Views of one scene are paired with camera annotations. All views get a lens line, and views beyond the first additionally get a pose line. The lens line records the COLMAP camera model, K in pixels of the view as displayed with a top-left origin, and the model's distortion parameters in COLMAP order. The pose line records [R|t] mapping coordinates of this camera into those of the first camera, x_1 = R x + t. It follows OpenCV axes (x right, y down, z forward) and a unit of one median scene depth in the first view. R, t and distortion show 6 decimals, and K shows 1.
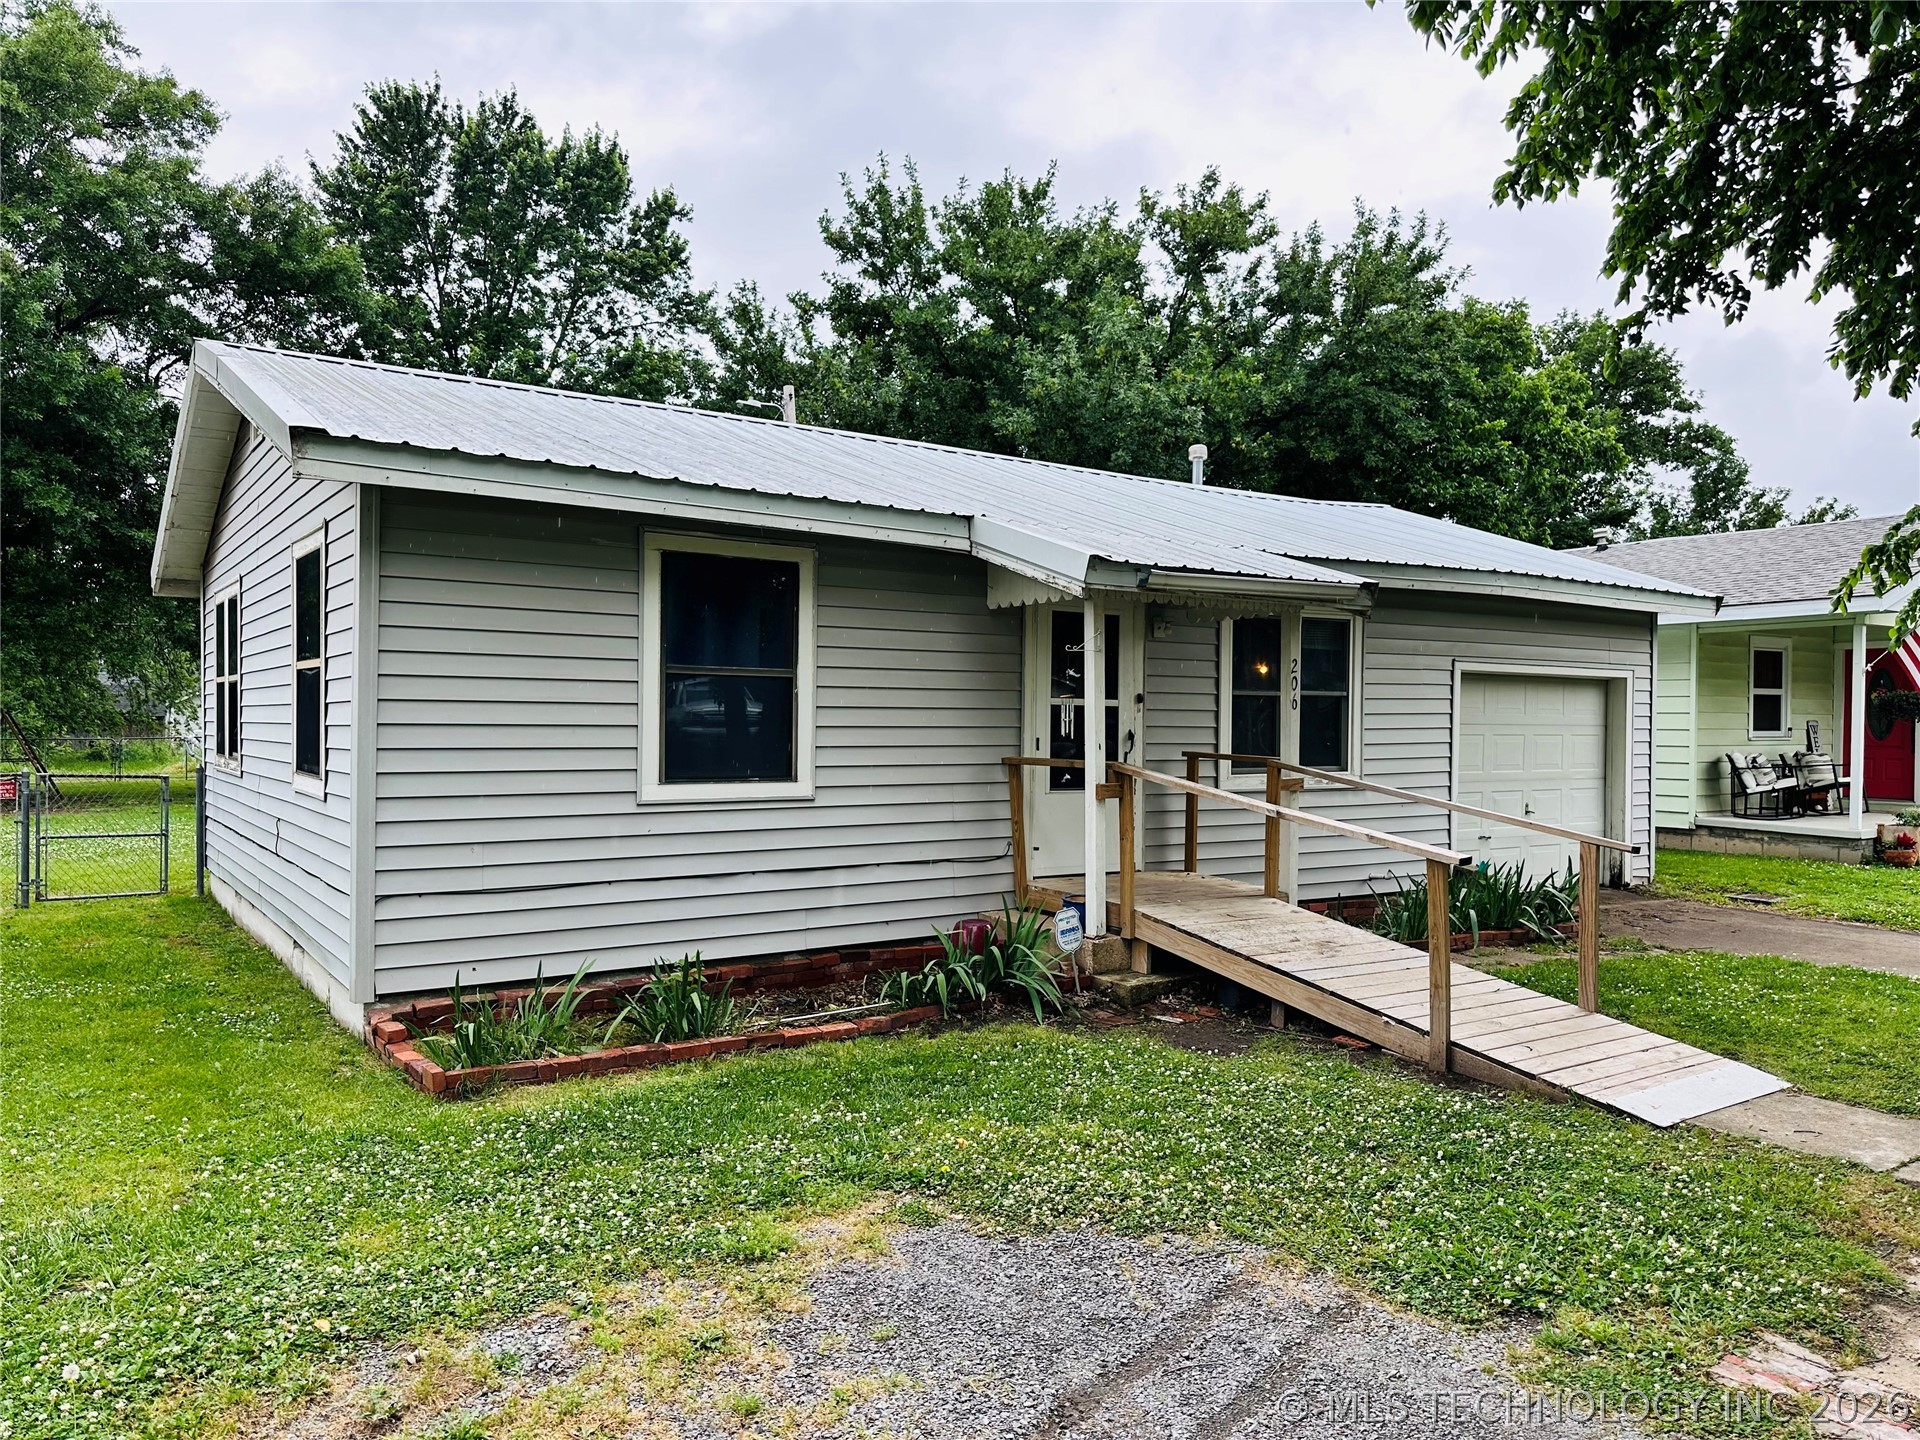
lens RADIAL K [[1385.7, 0, 960.0], [0, 1385.7, 720.0], [0, 0, 1]] dist [0.002121, -0.009126]
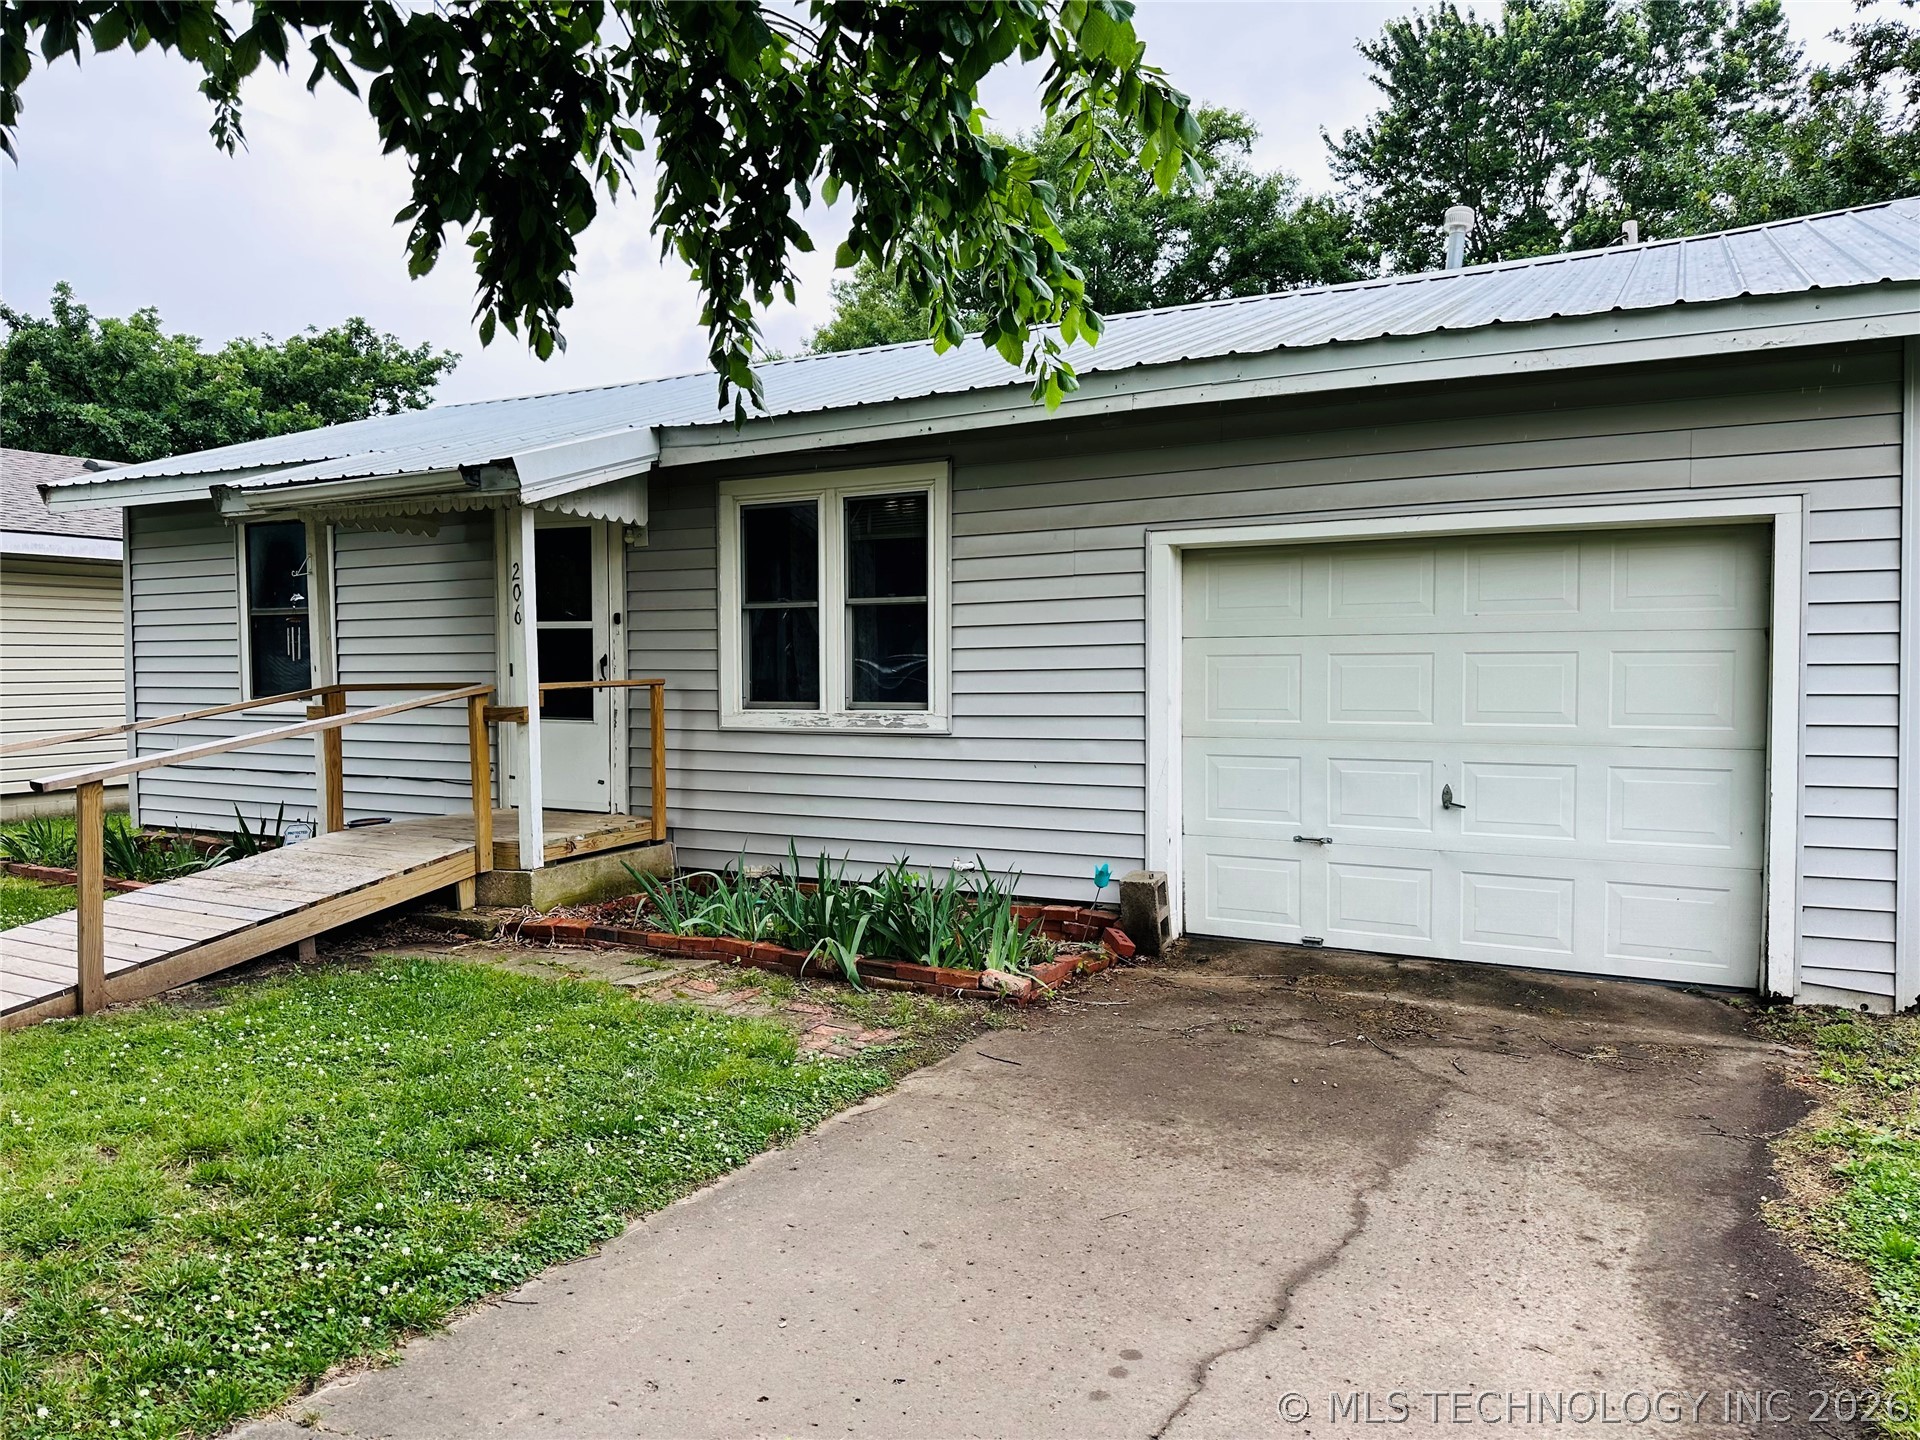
lens RADIAL K [[1385.7, 0, 960.0], [0, 1385.7, 720.0], [0, 0, 1]] dist [0.002121, -0.009126]
pose [[0.456613, 0.030101, -0.889156, 0.931522], [0.012751, 0.999103, 0.040371, 0.014853], [0.889574, -0.029771, 0.455820, 0.719580]]
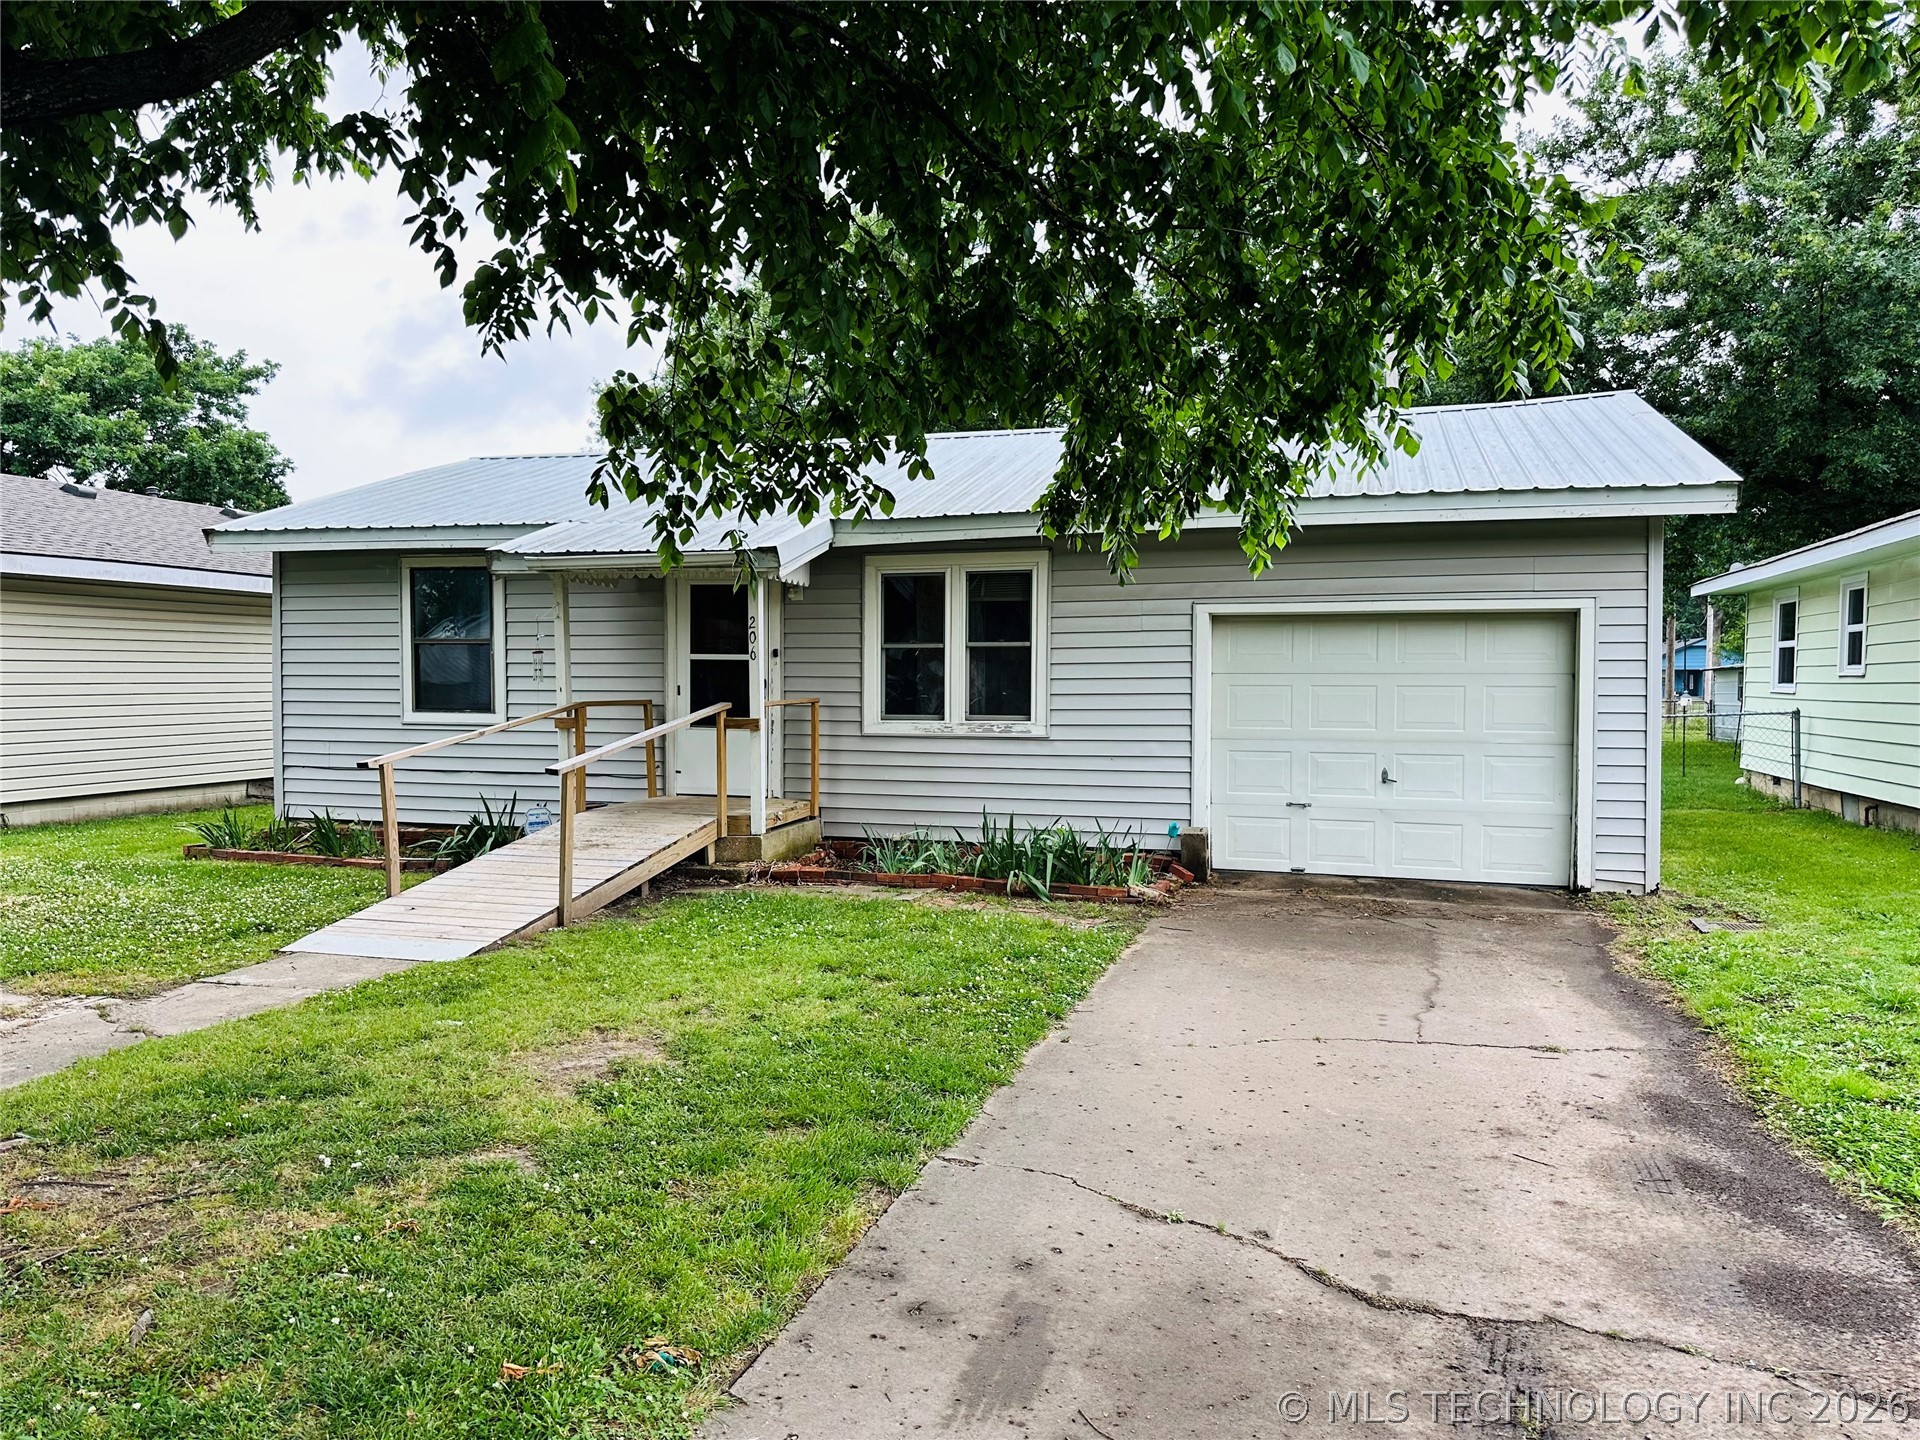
lens RADIAL K [[1385.7, 0, 960.0], [0, 1385.7, 720.0], [0, 0, 1]] dist [0.002121, -0.009126]
pose [[0.621070, 0.024854, -0.783361, 1.065058], [0.005375, 0.999339, 0.035967, 0.000242], [0.783737, -0.026549, 0.620525, 0.348528]]
